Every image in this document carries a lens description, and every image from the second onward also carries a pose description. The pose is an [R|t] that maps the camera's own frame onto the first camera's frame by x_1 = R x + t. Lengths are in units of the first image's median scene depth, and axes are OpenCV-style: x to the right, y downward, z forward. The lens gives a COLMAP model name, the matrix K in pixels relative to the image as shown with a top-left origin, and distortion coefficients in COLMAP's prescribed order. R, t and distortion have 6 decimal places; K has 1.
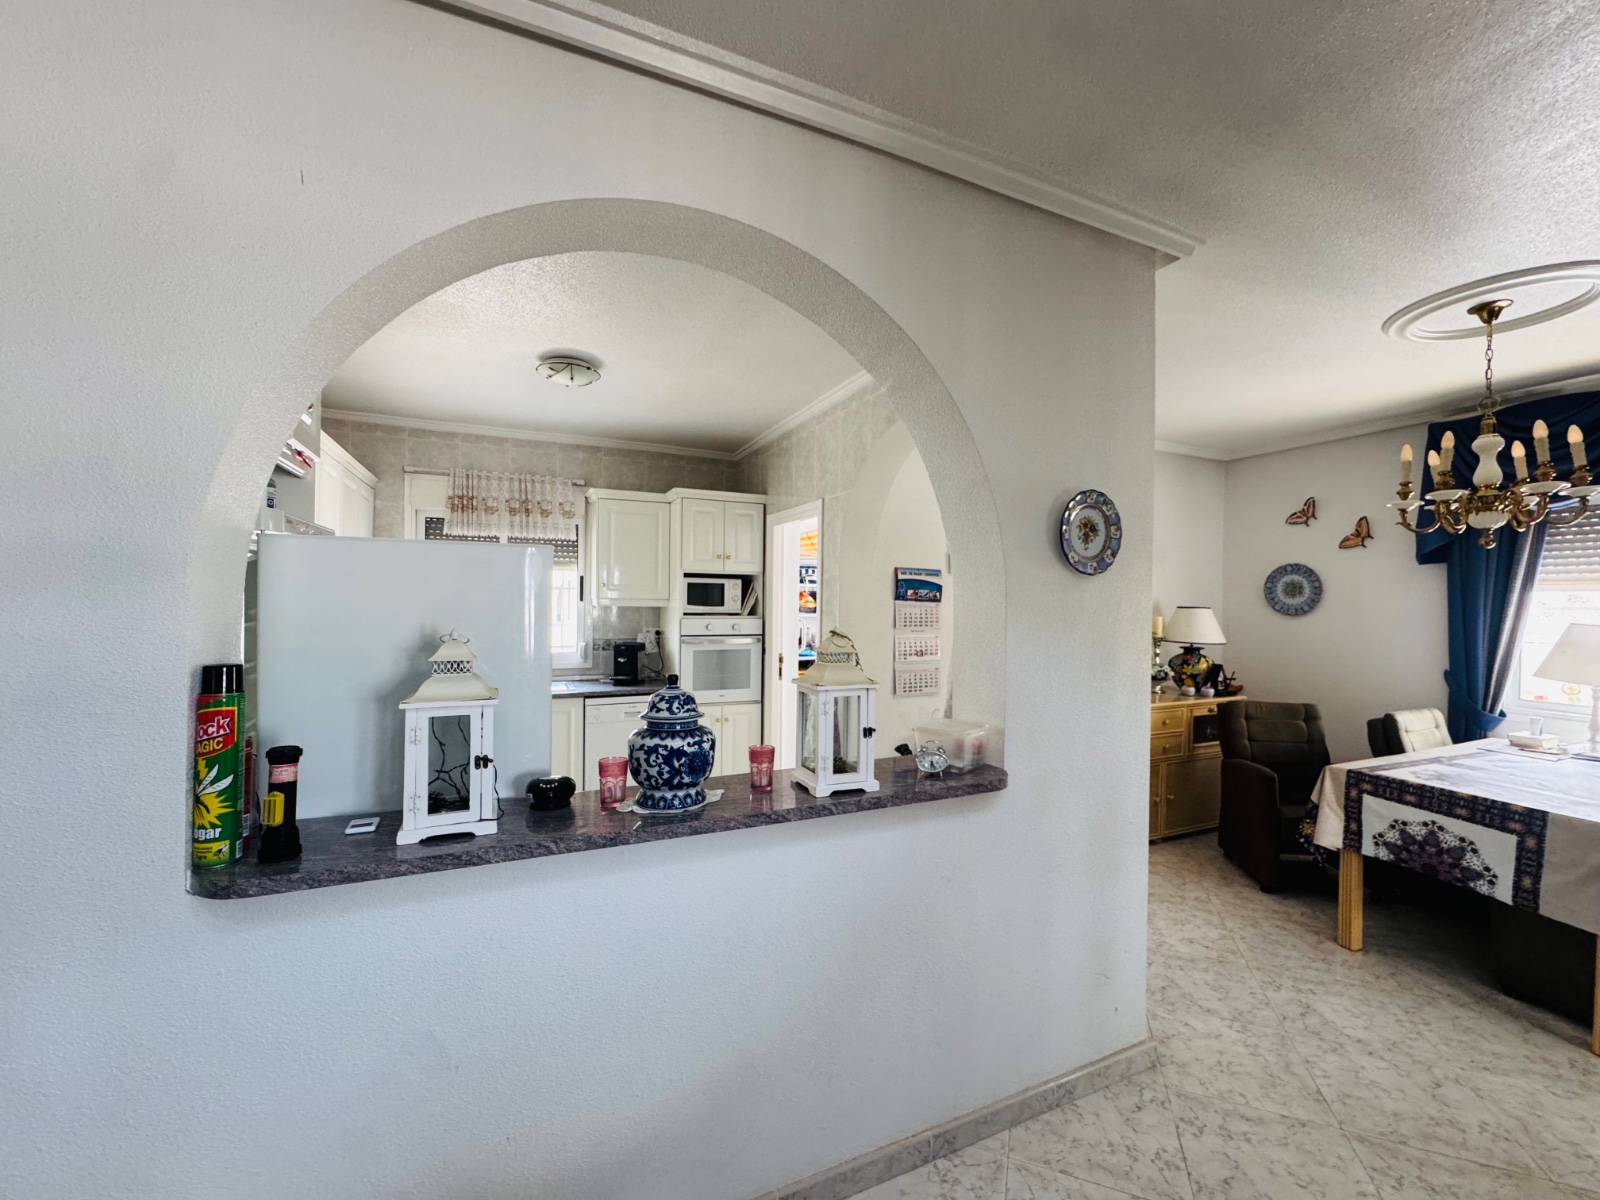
lens RADIAL K [[636.6, 0, 802.2], [0, 636.6, 602.5], [0, 0, 1]] dist [-0.007132, 0.001110]
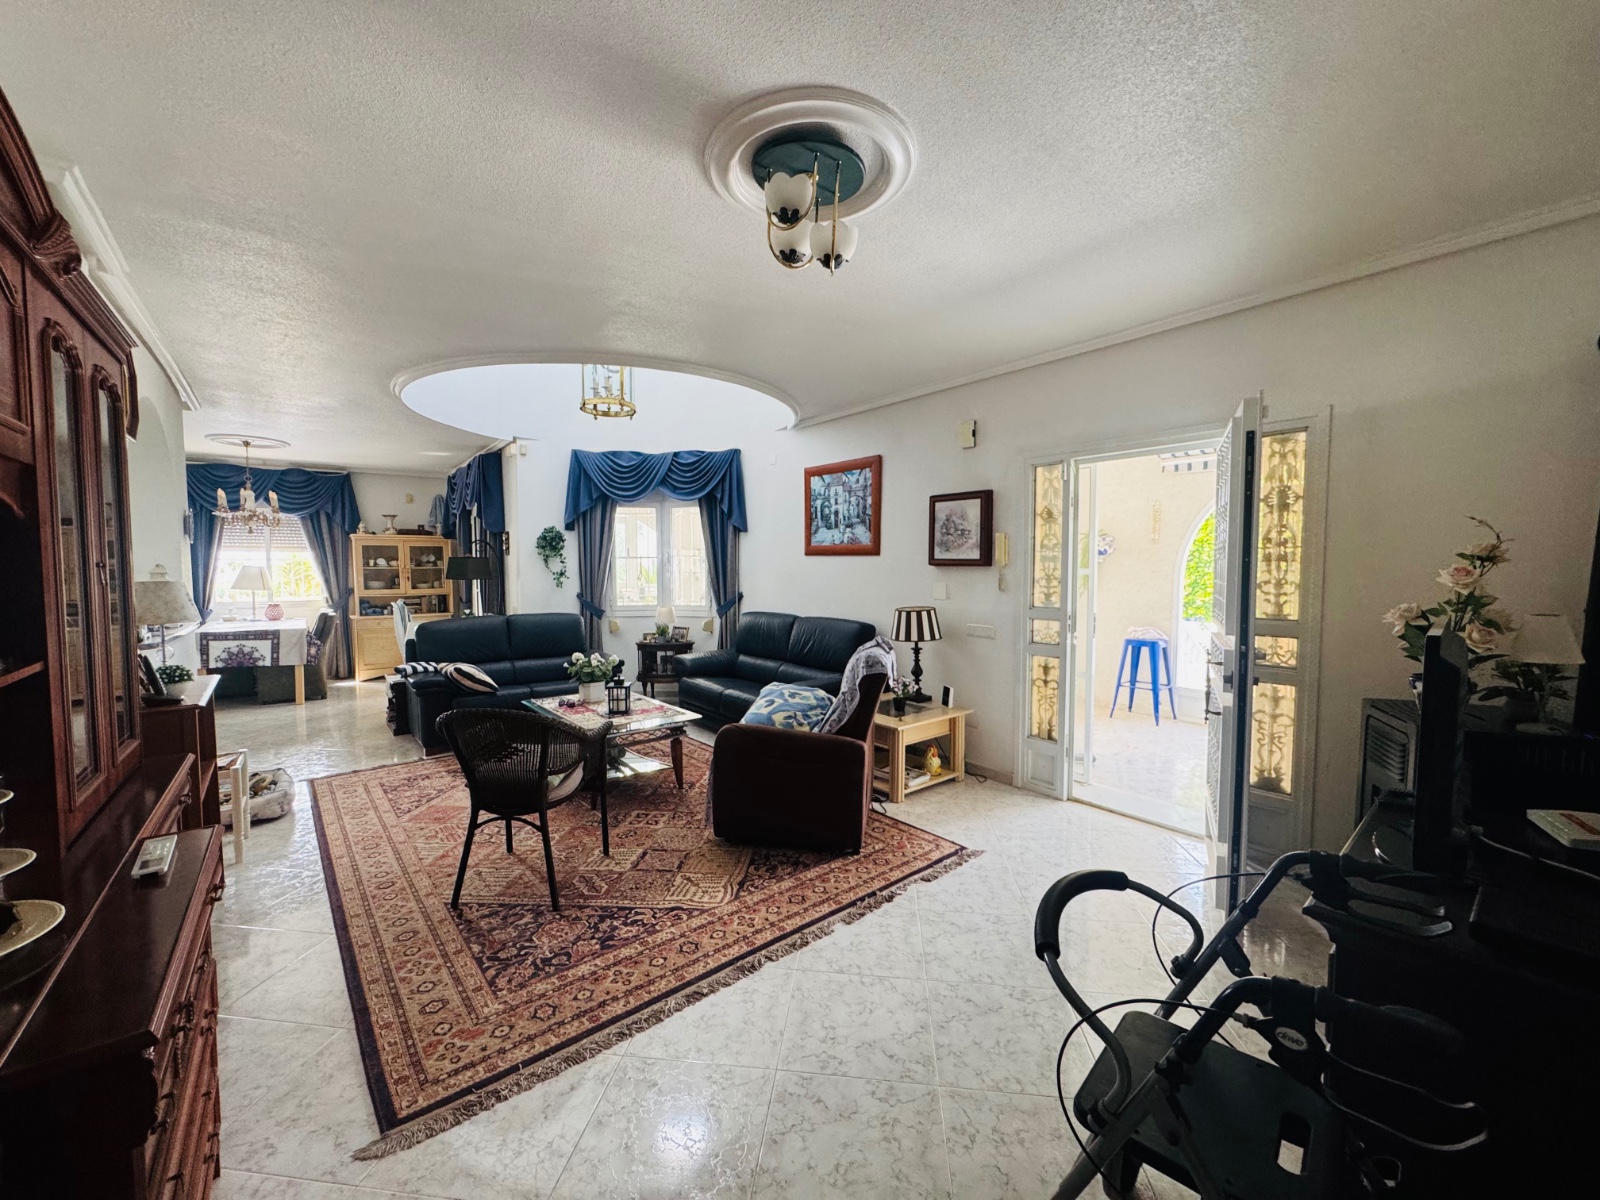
lens RADIAL K [[636.6, 0, 804.0], [0, 636.6, 597.9], [0, 0, 1]] dist [-0.007132, 0.001110]
pose [[-0.240328, -0.059587, 0.968861, -1.783587], [0.004204, 0.998041, 0.062424, 0.015705], [-0.970683, 0.019075, -0.239606, -0.515144]]
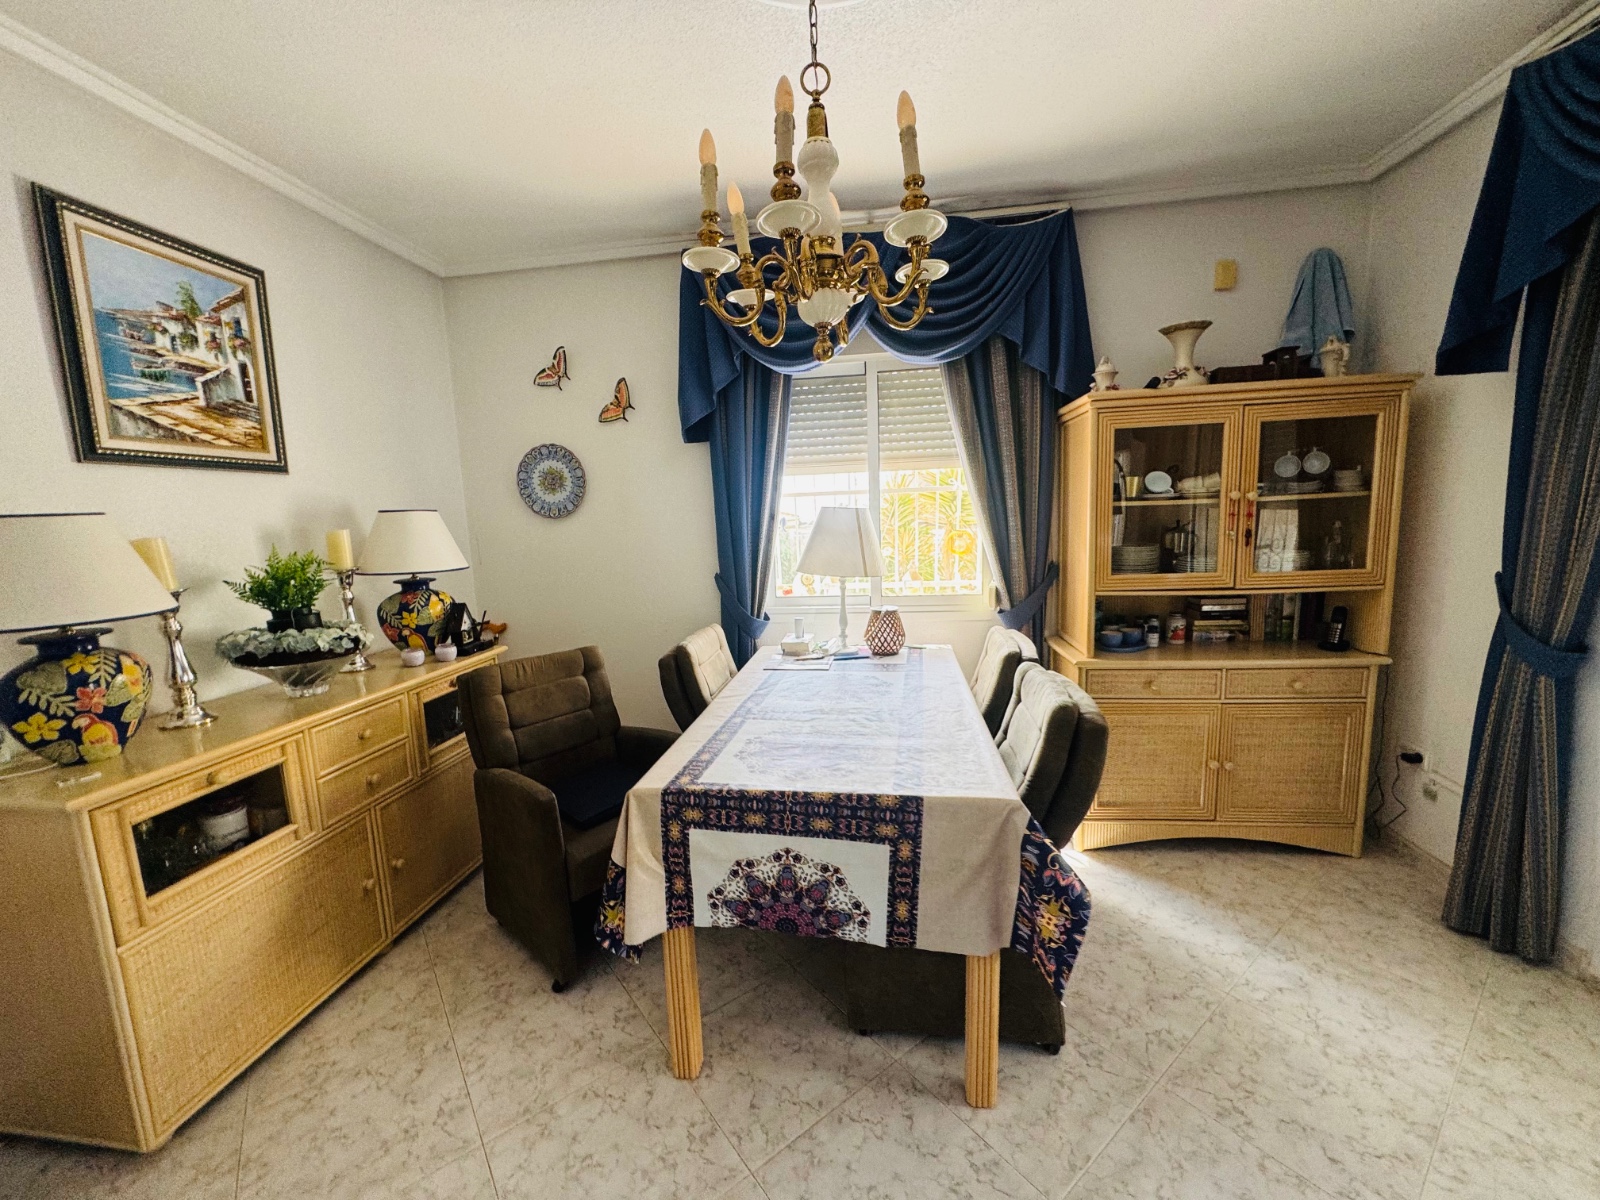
lens RADIAL K [[636.6, 0, 789.0], [0, 636.6, 606.7], [0, 0, 1]] dist [-0.007132, 0.001110]
pose [[0.542051, -0.155830, 0.825771, 0.507511], [0.048788, 0.986834, 0.154200, 0.034858], [-0.838928, -0.043297, 0.542517, 0.634750]]
